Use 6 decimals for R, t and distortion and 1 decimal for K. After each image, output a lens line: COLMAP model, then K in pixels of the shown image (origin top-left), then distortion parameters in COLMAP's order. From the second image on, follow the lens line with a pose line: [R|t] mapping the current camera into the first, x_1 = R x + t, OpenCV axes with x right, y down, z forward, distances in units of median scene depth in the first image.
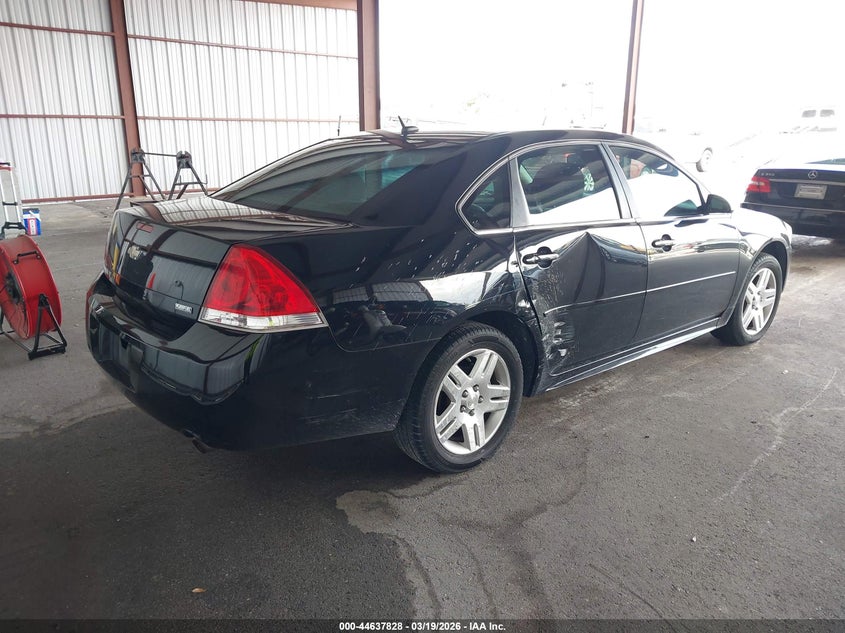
lens RADIAL K [[658.6, 0, 422.5], [0, 658.6, 316.5], [0, 0, 1]] dist [0.008940, 0.003402]
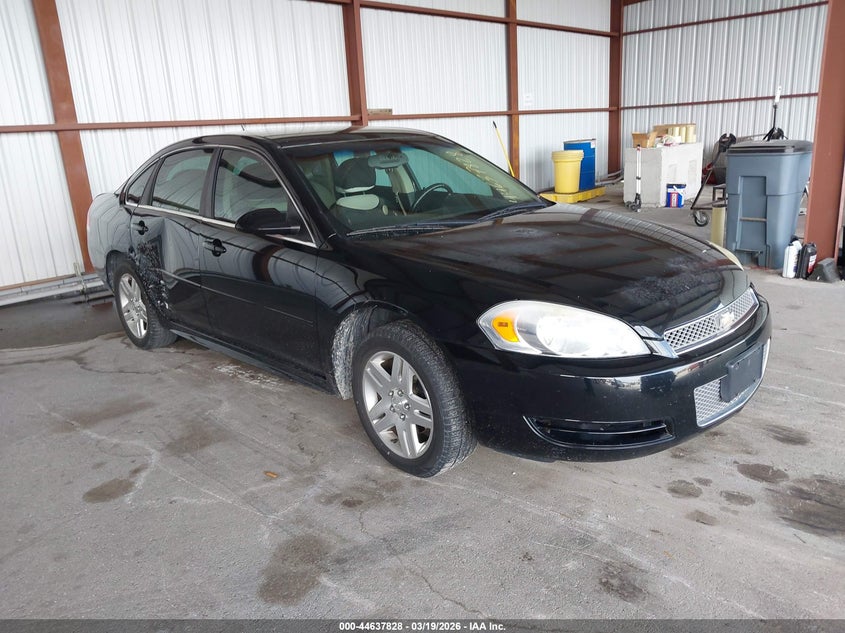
lens RADIAL K [[658.6, 0, 422.5], [0, 658.6, 316.5], [0, 0, 1]] dist [0.008940, 0.003402]
pose [[0.067785, 0.267680, -0.961121, 0.579675], [-0.231150, 0.941339, 0.245868, -0.136747], [0.970554, 0.205497, 0.125682, 0.514401]]
